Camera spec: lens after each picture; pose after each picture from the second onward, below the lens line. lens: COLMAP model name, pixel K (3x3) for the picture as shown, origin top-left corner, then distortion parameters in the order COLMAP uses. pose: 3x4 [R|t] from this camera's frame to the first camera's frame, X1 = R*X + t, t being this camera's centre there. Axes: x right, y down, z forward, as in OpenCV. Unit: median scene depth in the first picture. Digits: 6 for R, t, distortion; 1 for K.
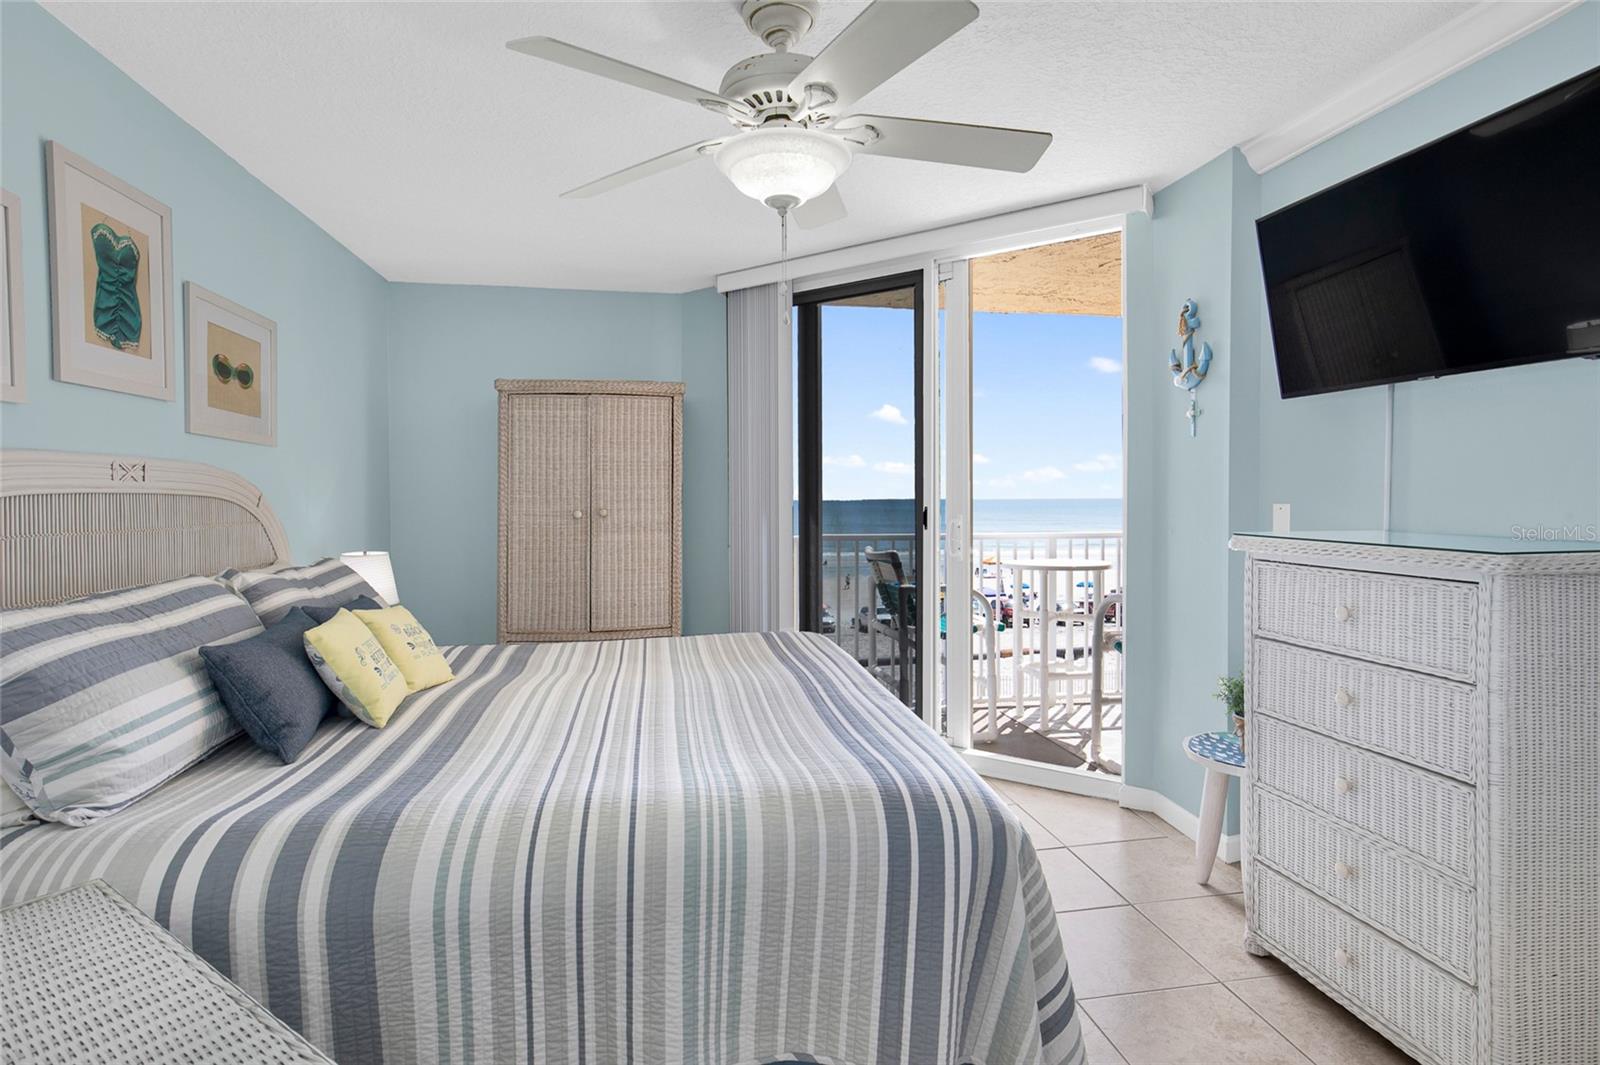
lens RADIAL K [[798.9, 0, 809.2], [0, 798.9, 507.0], [0, 0, 1]] dist [0.000033, 0.000640]
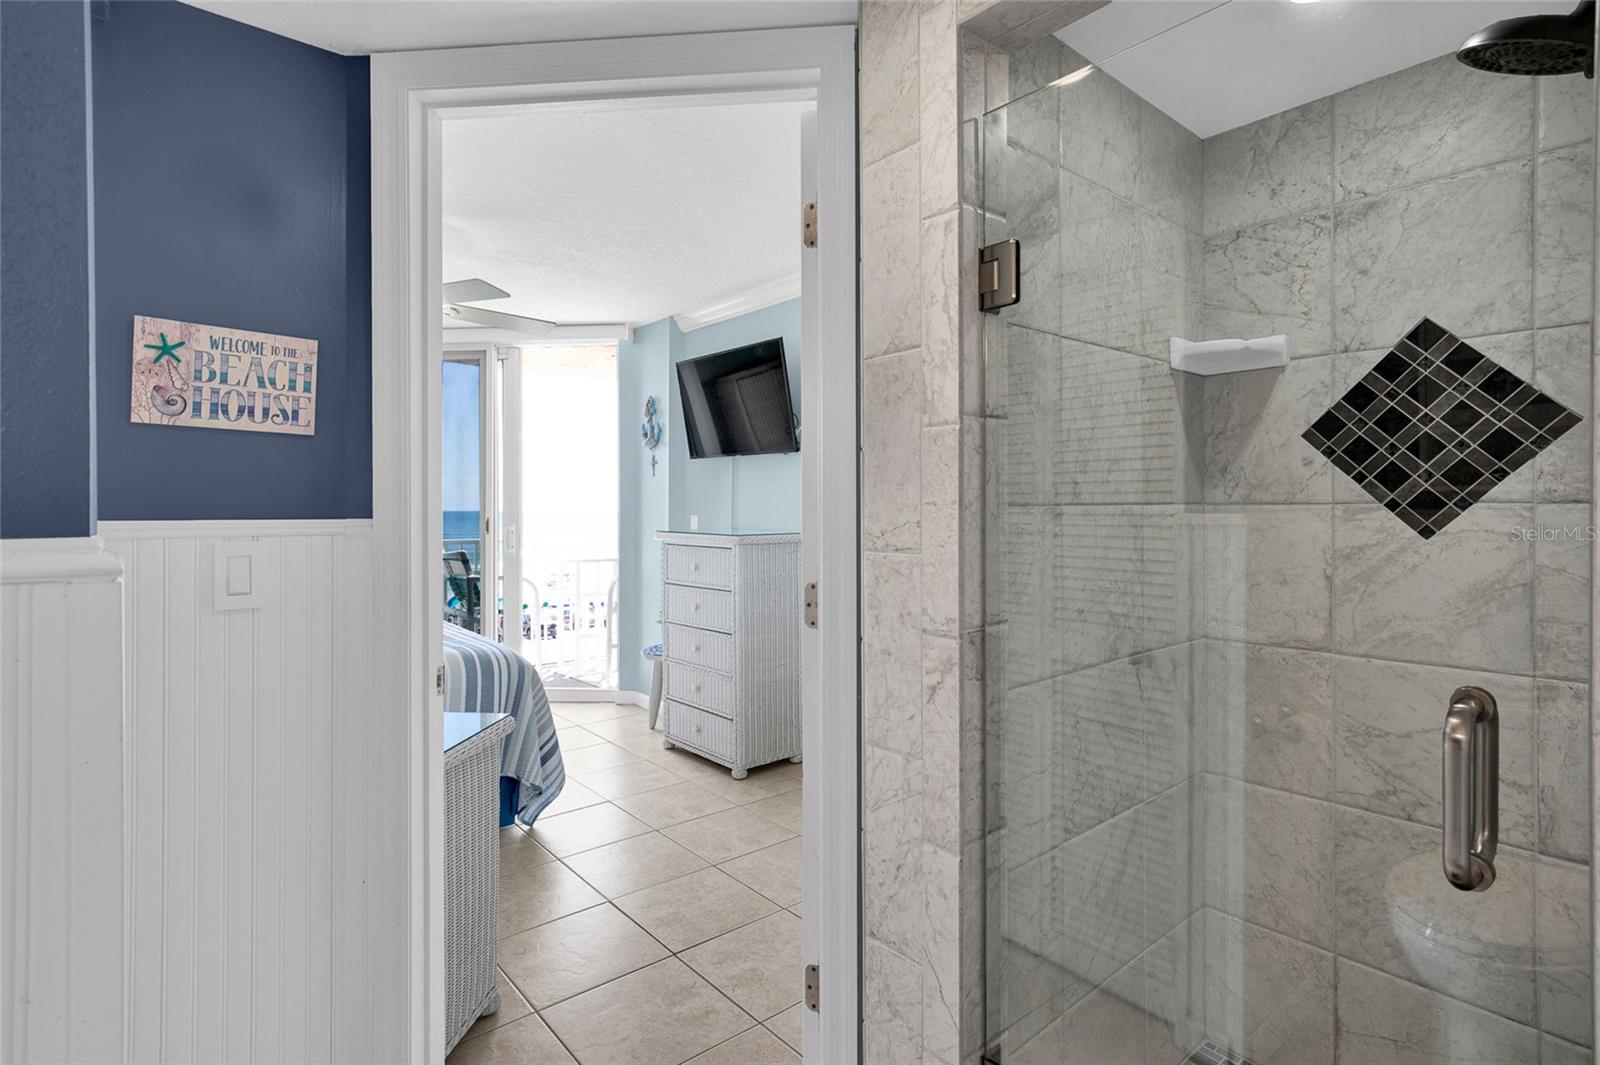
lens RADIAL K [[798.1, 0, 812.8], [0, 798.1, 513.6], [0, 0, 1]] dist [-0.034909, 0.000267]
pose [[0.863690, 0.003518, 0.504010, -0.088924], [0.000131, 0.999974, -0.007204, 0.004698], [-0.504023, 0.006288, 0.863668, -0.684937]]
